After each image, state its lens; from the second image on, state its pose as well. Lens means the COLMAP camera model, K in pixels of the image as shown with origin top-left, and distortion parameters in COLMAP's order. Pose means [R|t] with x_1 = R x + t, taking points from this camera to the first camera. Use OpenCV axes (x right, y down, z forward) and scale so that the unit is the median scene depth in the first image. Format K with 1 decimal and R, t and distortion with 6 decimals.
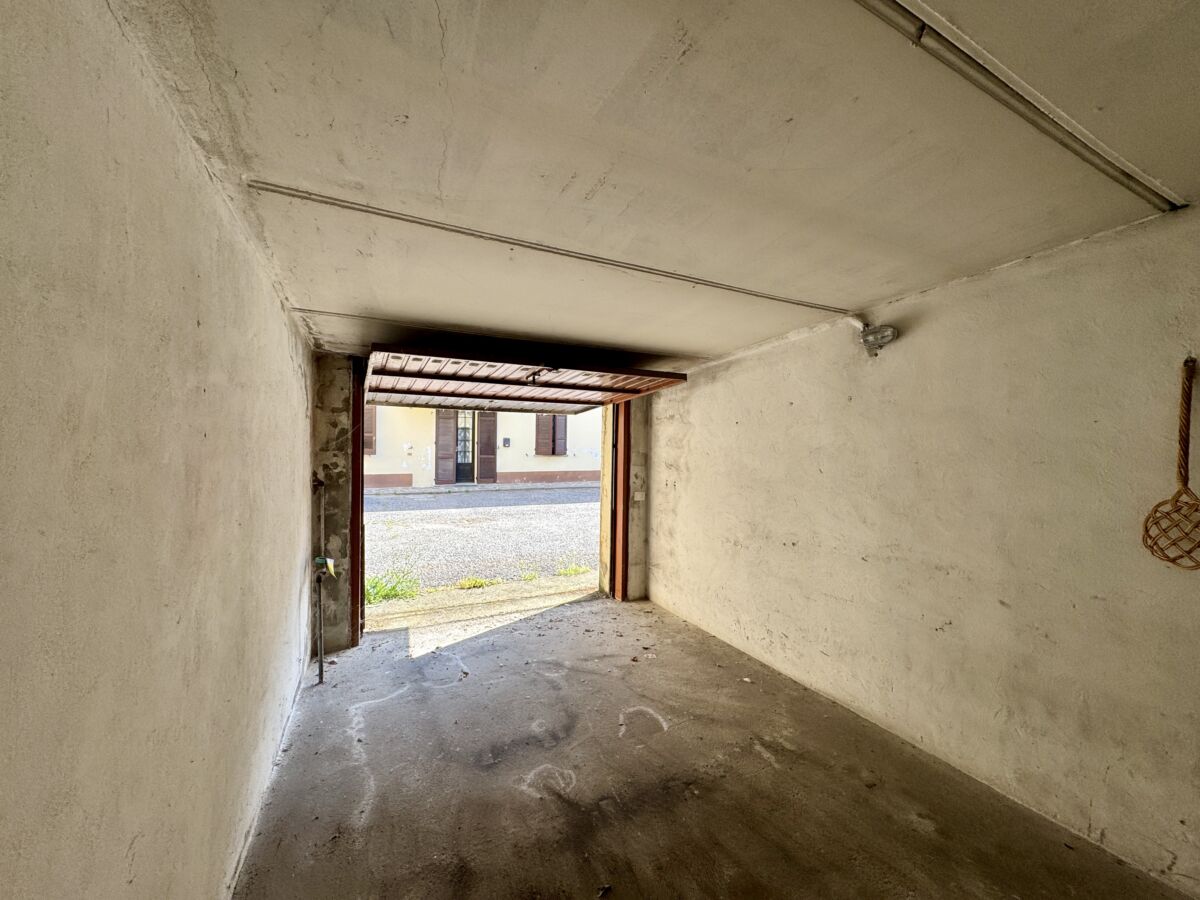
lens RADIAL K [[478.4, 0, 600.8], [0, 478.4, 449.0], [0, 0, 1]] dist [-0.001888, 0.000103]
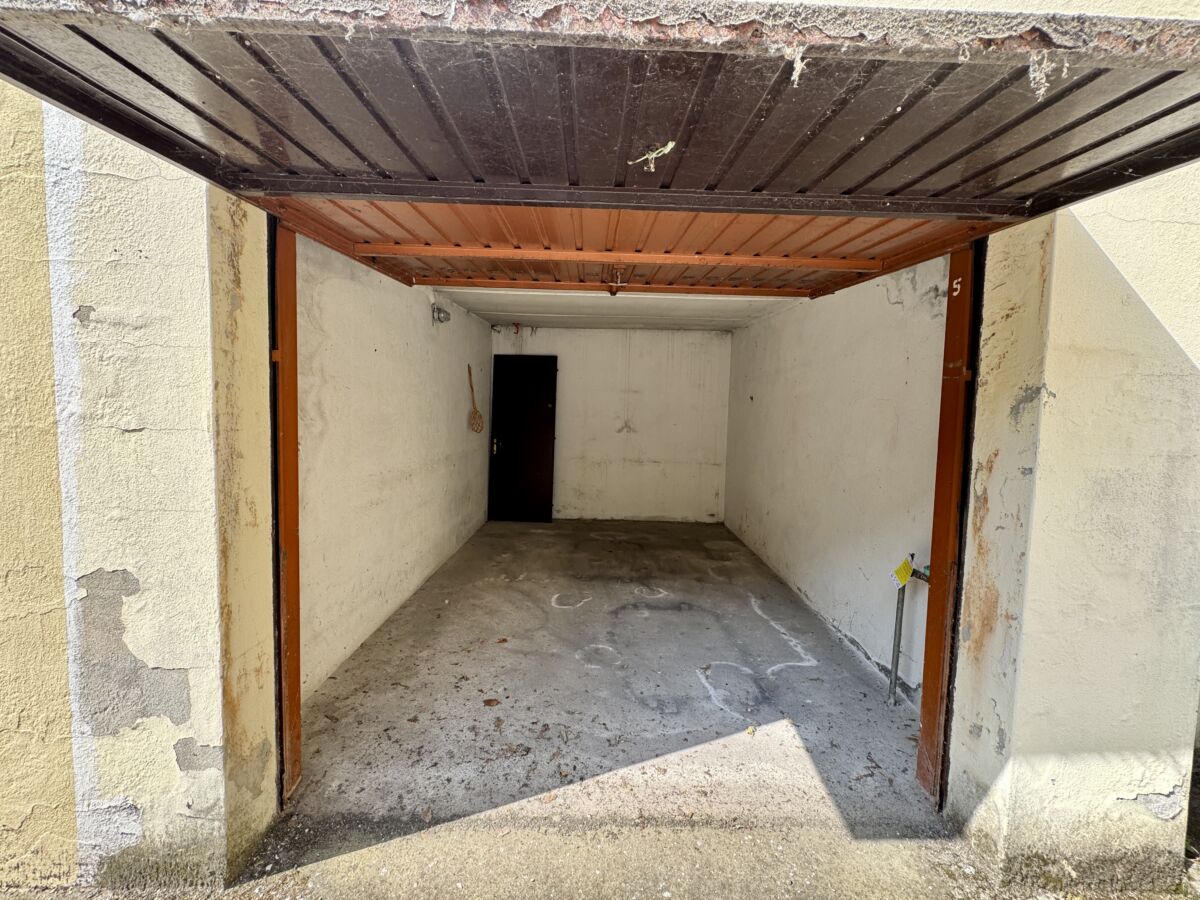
lens RADIAL K [[478.4, 0, 598.8], [0, 478.4, 446.0], [0, 0, 1]] dist [-0.001888, 0.000103]
pose [[-0.893814, -0.064657, 0.443752, -0.426174], [-0.032749, 0.996320, 0.079205, 0.029873], [-0.447240, 0.056263, -0.892643, 1.647173]]
